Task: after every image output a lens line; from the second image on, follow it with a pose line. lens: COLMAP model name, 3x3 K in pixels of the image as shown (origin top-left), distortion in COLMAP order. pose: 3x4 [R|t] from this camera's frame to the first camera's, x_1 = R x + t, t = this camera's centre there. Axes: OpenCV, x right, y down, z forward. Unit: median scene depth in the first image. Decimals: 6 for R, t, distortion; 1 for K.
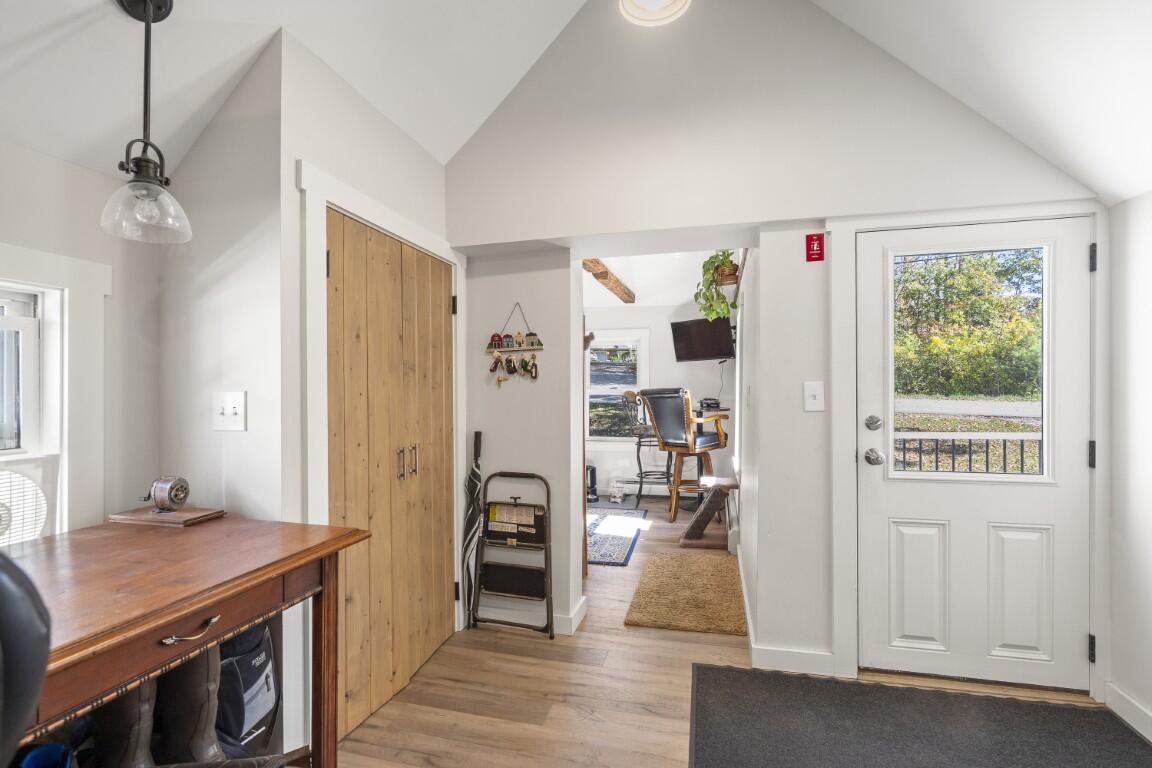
lens RADIAL K [[520.6, 0, 570.2], [0, 520.6, 388.8], [0, 0, 1]] dist [-0.001319, -0.000233]
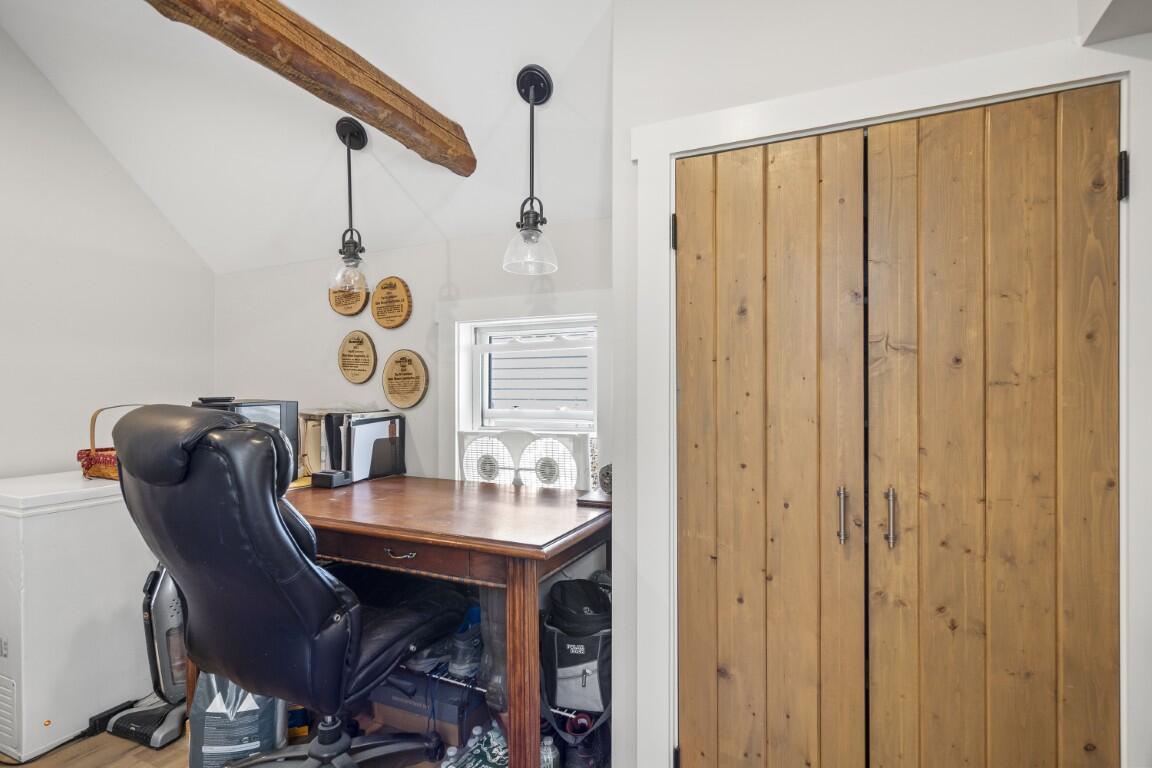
lens RADIAL K [[588.6, 0, 576.0], [0, 588.6, 384.0], [0, 0, 1]] dist [-0.017299, 0.000293]
pose [[-0.188050, 0.001694, -0.982158, 0.421277], [0.006450, 0.999979, 0.000490, -0.004792], [0.982138, -0.006243, -0.188057, 0.941125]]
